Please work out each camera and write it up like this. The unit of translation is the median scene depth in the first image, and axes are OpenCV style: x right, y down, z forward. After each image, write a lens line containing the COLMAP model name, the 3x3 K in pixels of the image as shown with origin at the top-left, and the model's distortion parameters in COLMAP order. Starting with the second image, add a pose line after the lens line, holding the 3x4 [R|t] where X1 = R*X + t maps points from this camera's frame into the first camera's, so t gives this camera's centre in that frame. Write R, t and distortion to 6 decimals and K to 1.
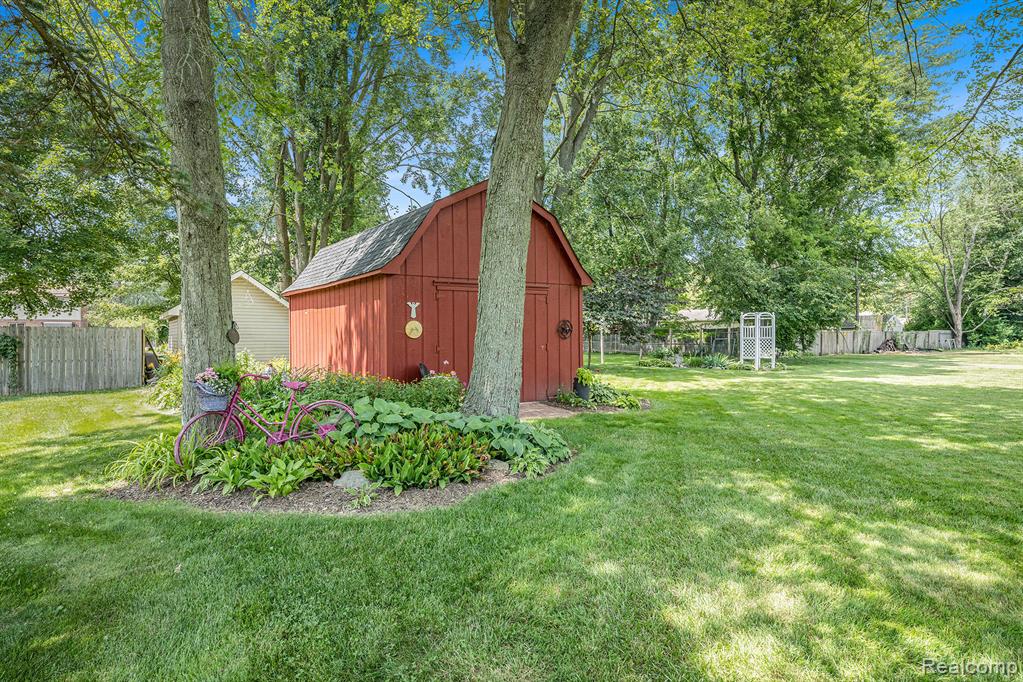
lens RADIAL K [[592.6, 0, 510.4], [0, 592.6, 343.6], [0, 0, 1]] dist [0.006056, 0.000476]
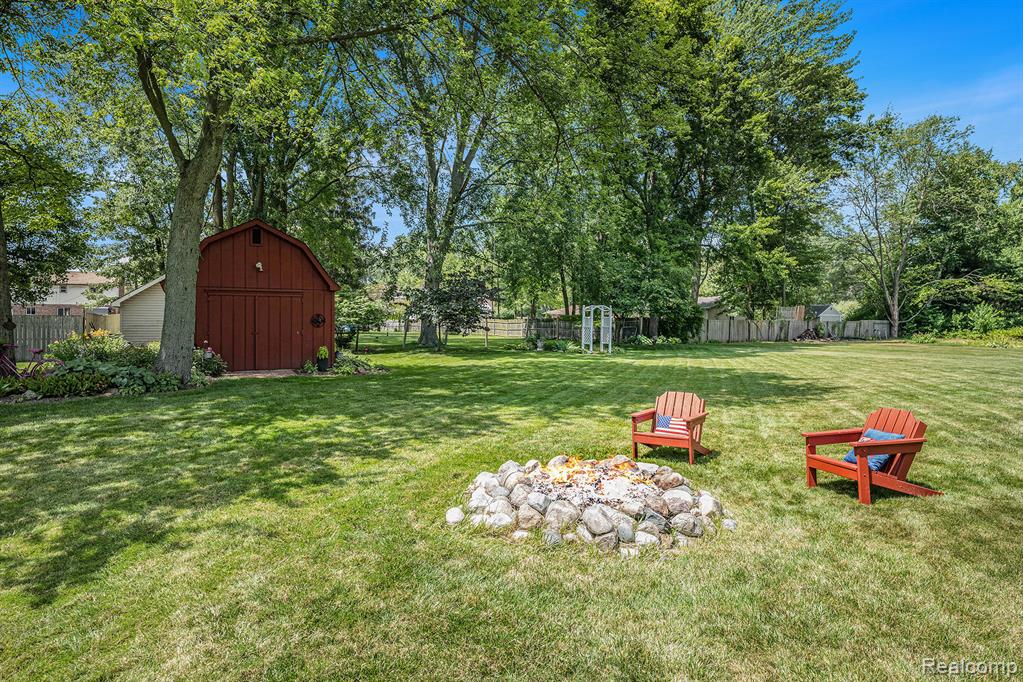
lens RADIAL K [[592.6, 0, 512.7], [0, 592.6, 338.5], [0, 0, 1]] dist [0.006056, 0.000476]
pose [[0.997433, 0.010685, -0.070797, 0.165423], [-0.009453, 0.999798, 0.017719, -0.002600], [0.070972, -0.017004, 0.997333, -0.103663]]
